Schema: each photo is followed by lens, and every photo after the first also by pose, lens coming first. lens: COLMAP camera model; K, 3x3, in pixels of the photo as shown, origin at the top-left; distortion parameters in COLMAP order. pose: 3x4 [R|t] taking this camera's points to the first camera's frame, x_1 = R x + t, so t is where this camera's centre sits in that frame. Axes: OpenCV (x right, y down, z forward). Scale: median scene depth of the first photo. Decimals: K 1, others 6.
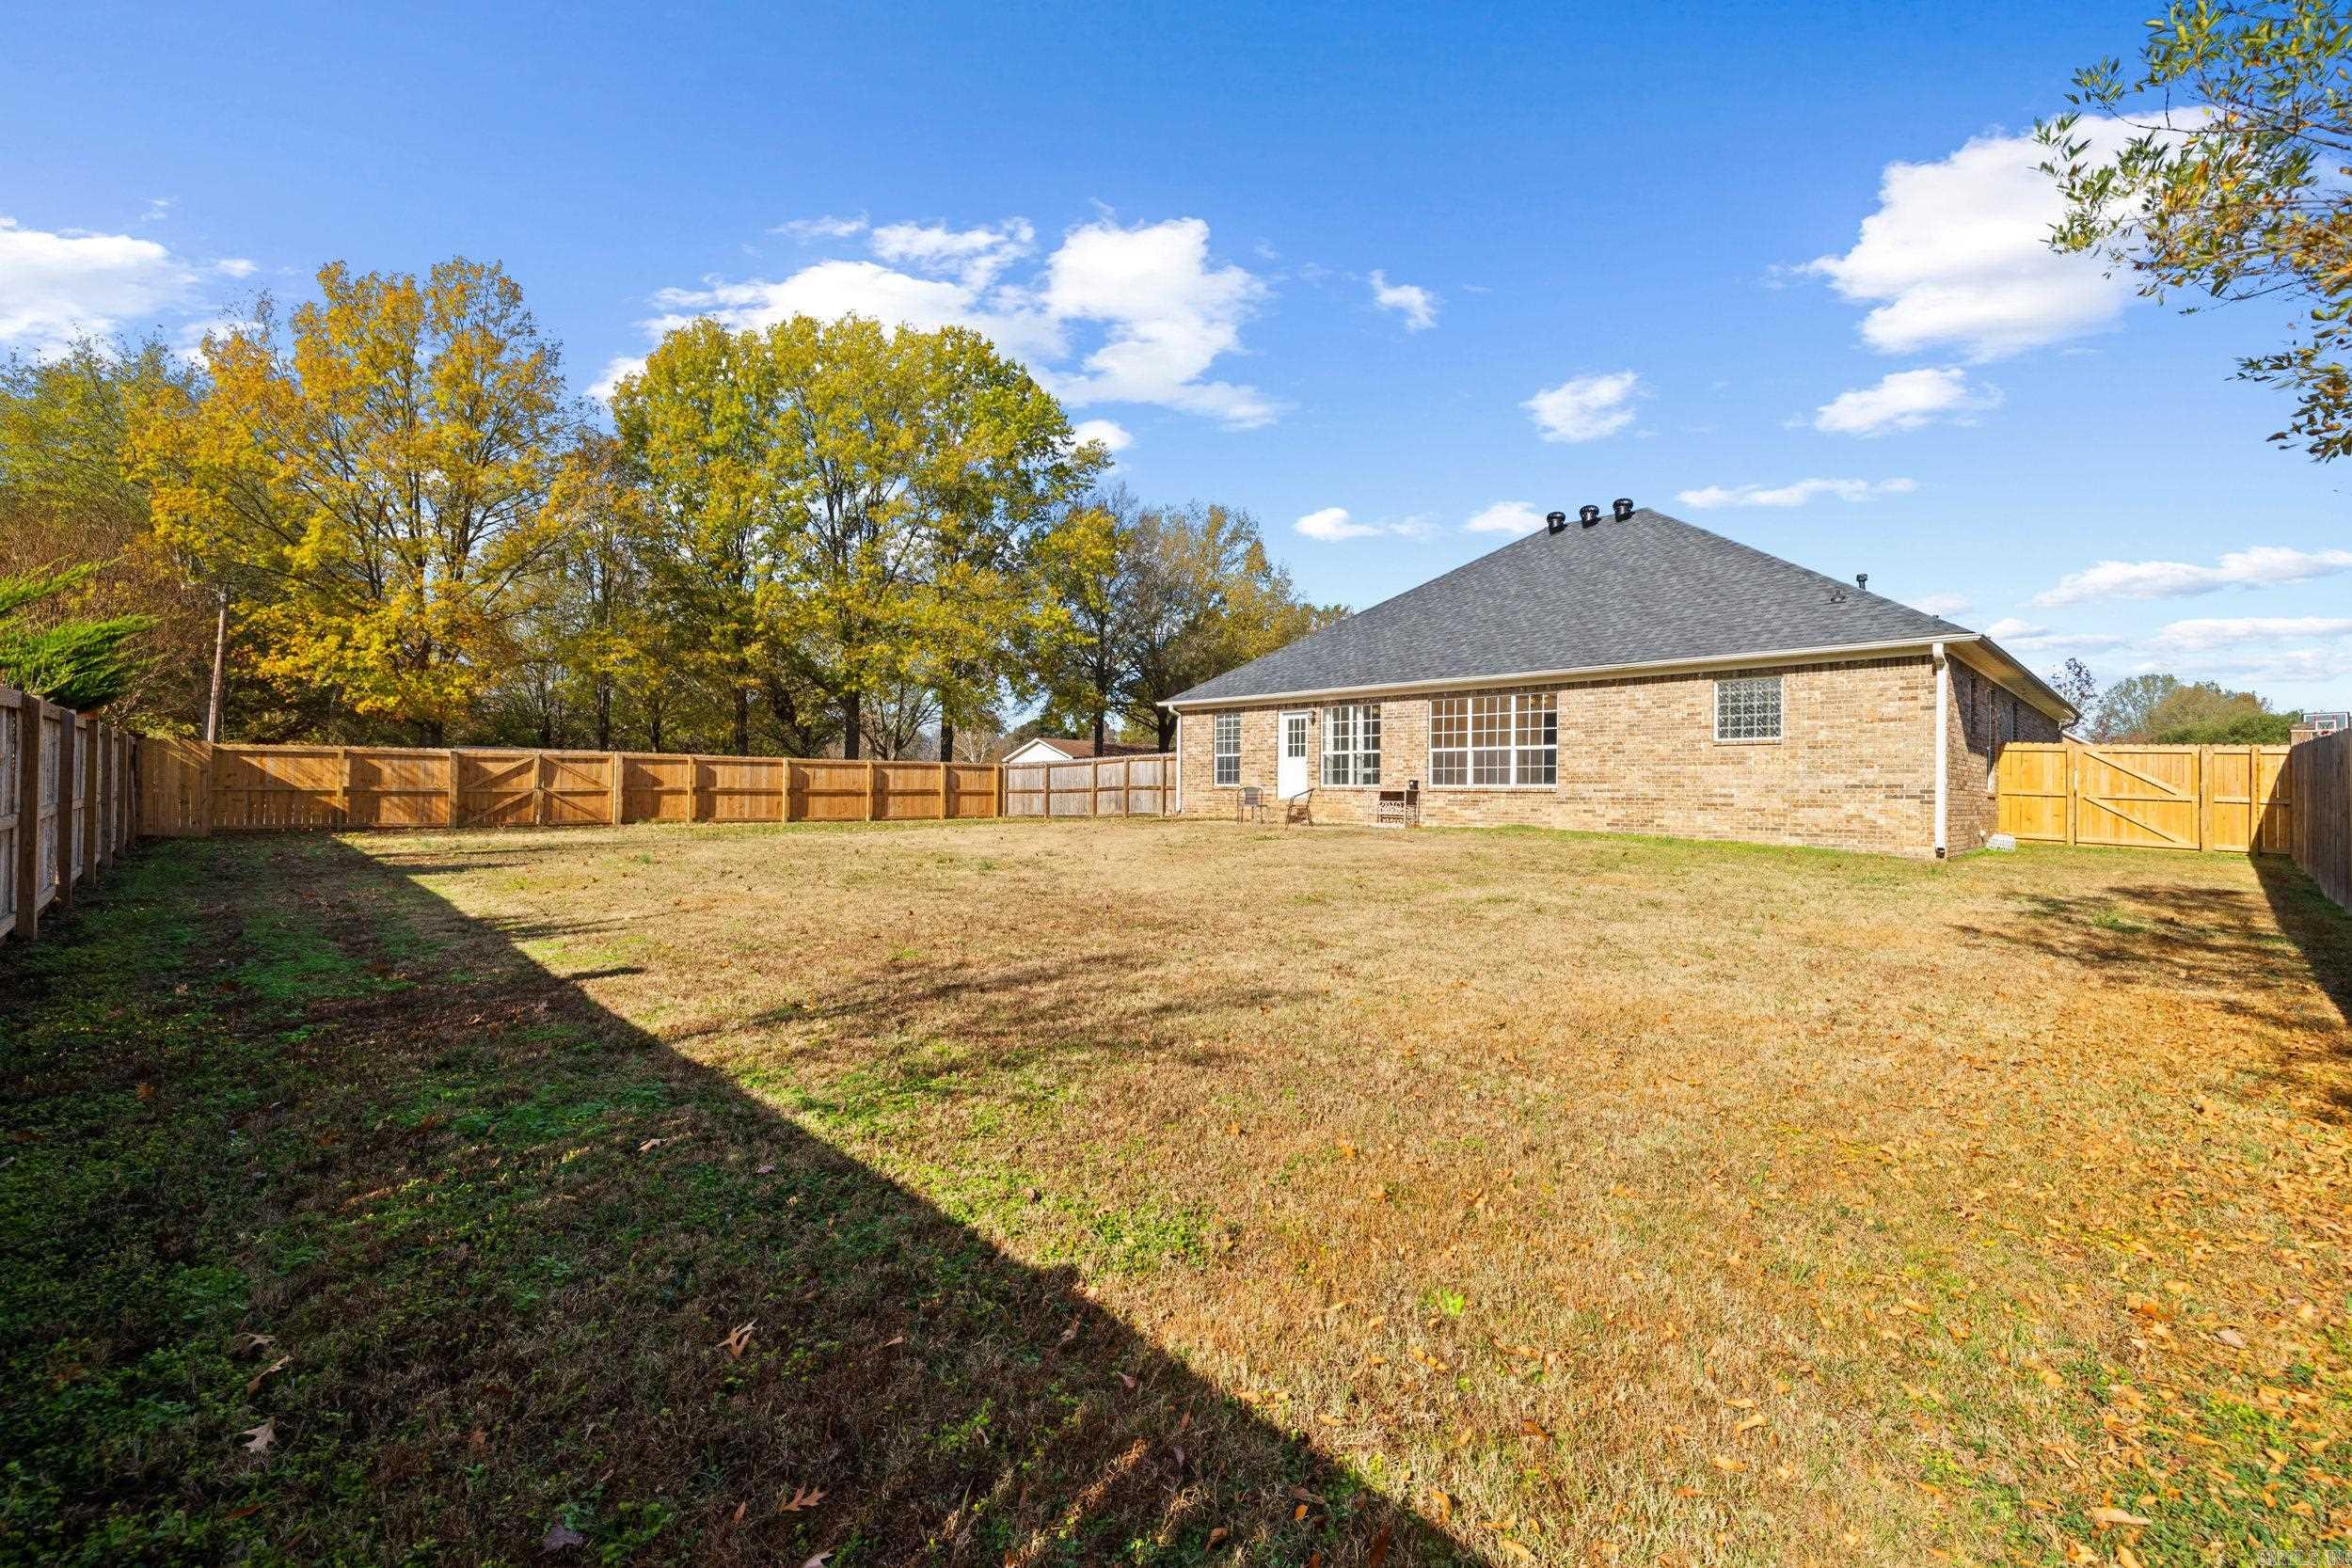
lens RADIAL K [[975.0, 0, 1174.7], [0, 975.0, 783.8], [0, 0, 1]] dist [-0.001405, -0.000045]
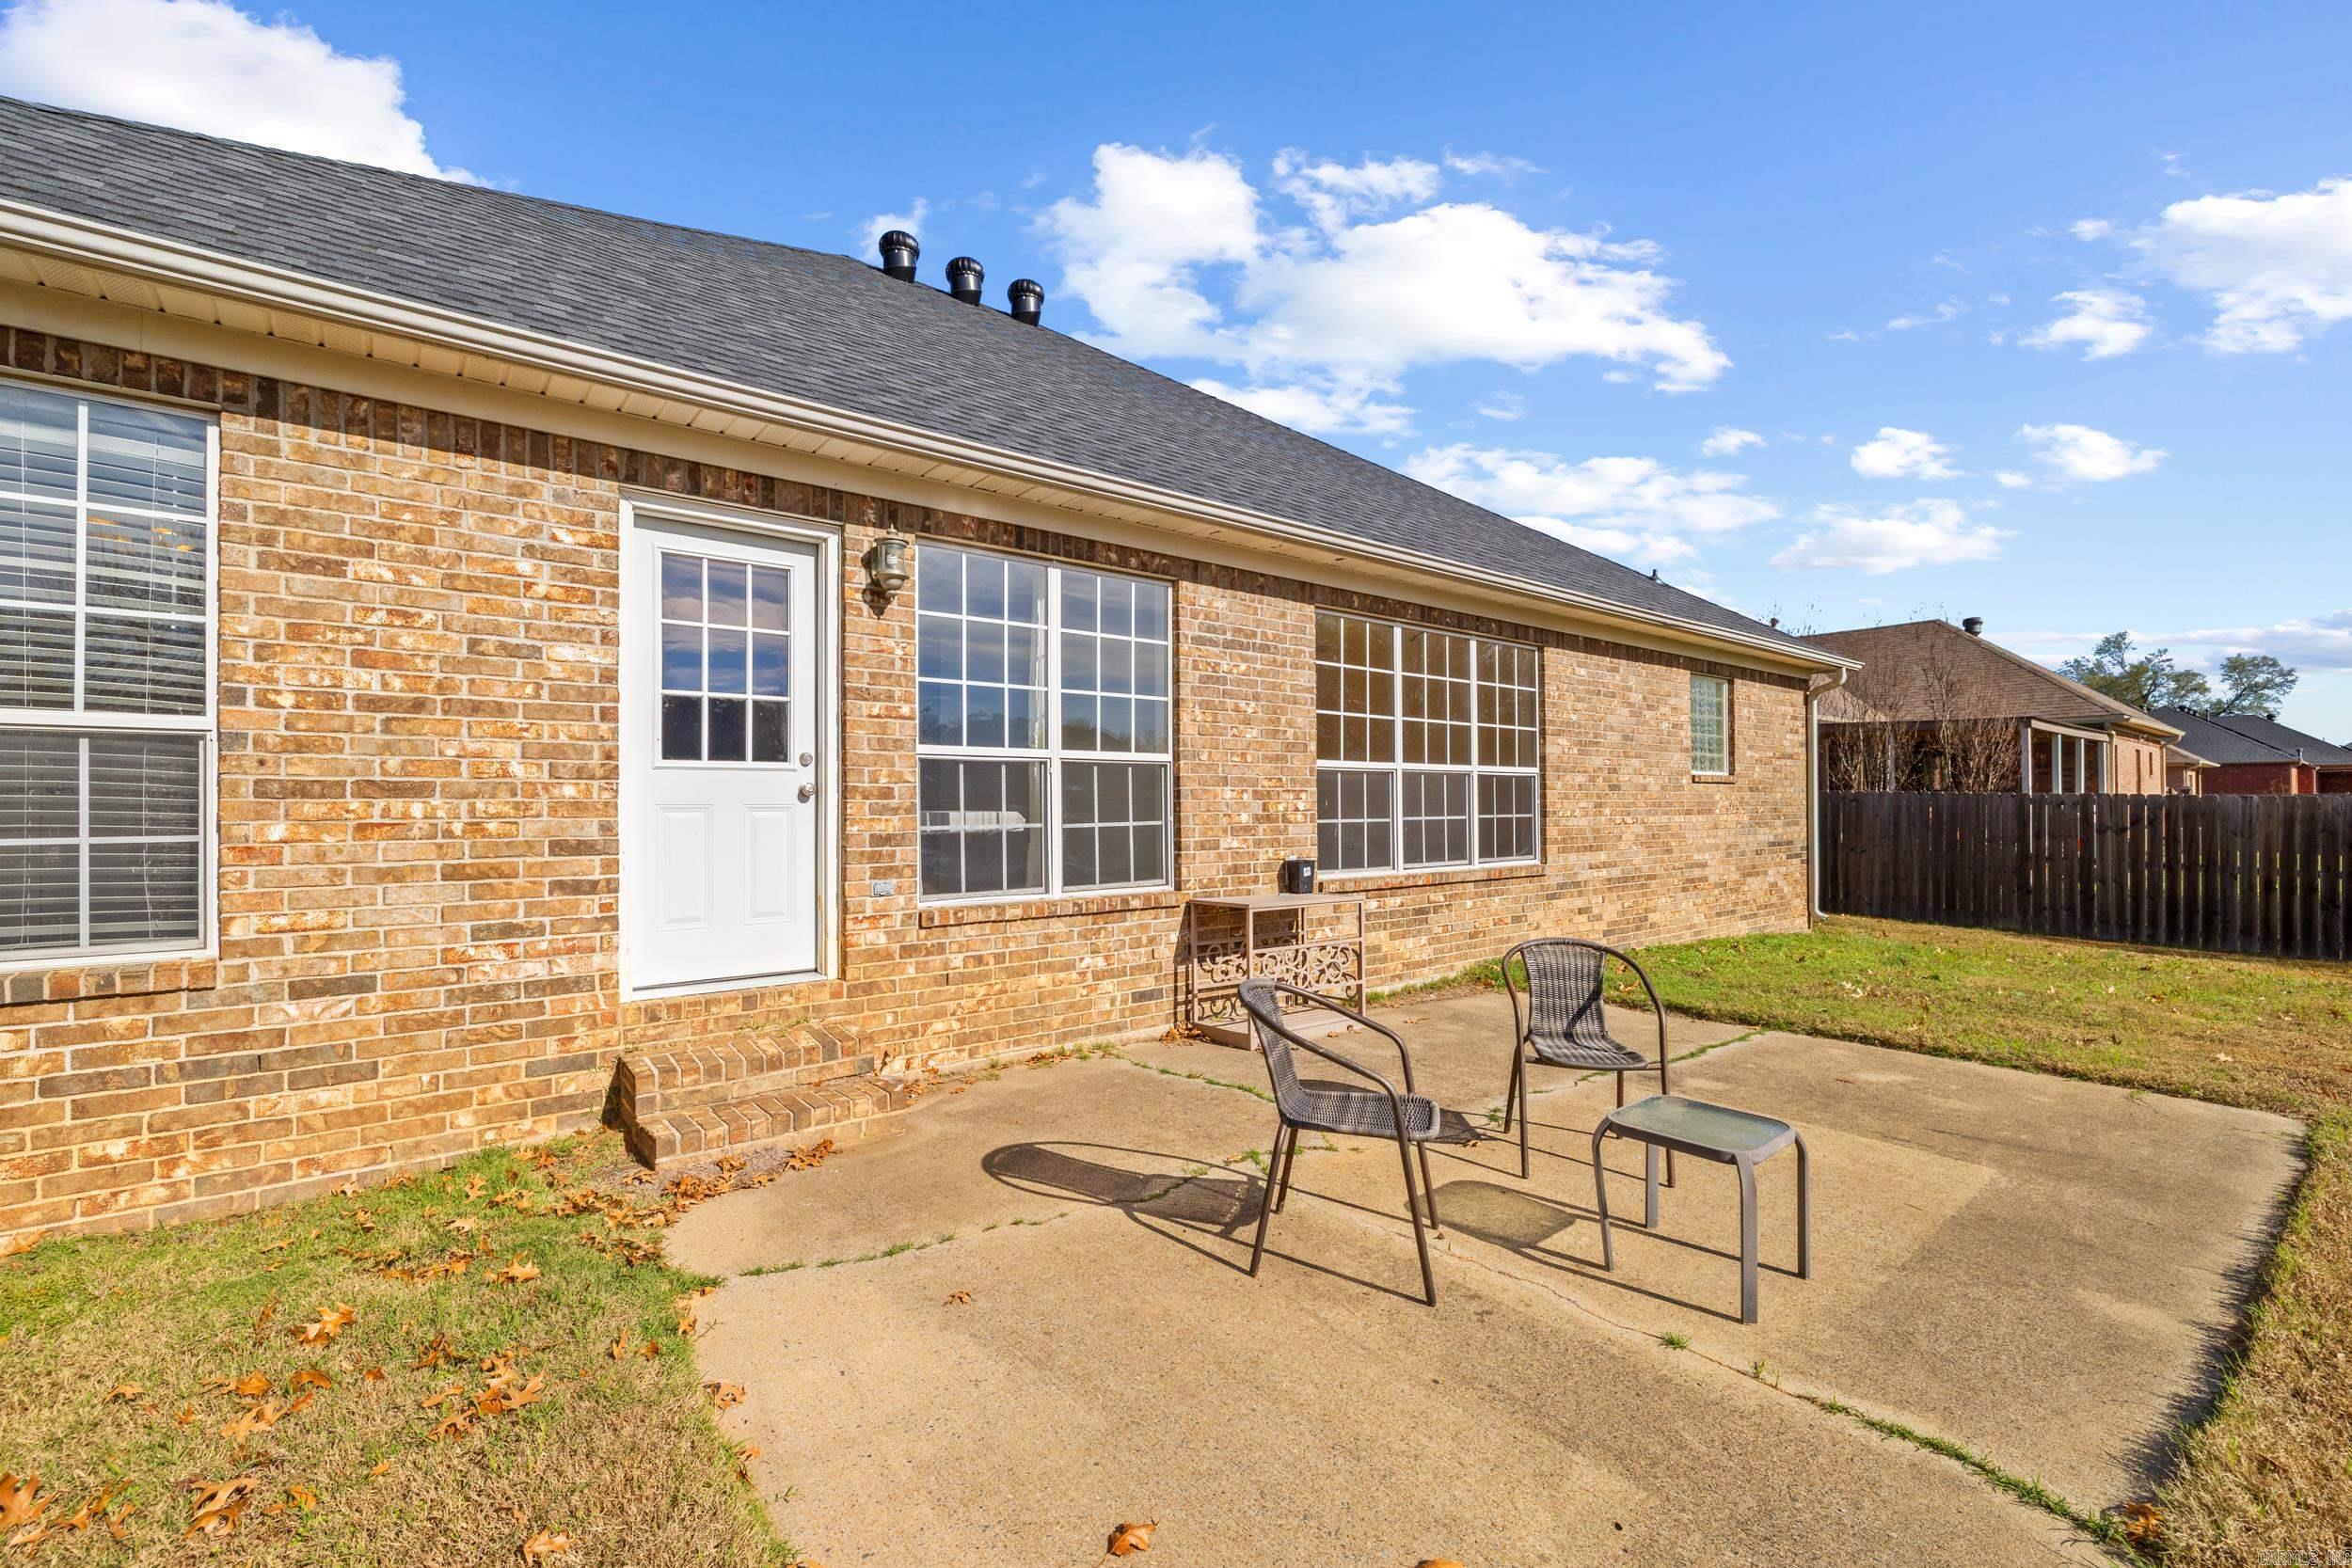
lens RADIAL K [[975.0, 0, 1176.7], [0, 975.0, 791.6], [0, 0, 1]] dist [-0.001405, -0.000045]
pose [[0.113700, 0.003518, 0.993509, -0.062067], [-0.005177, 0.999982, -0.002948, -0.024645], [-0.993502, -0.004808, 0.113716, 1.022024]]
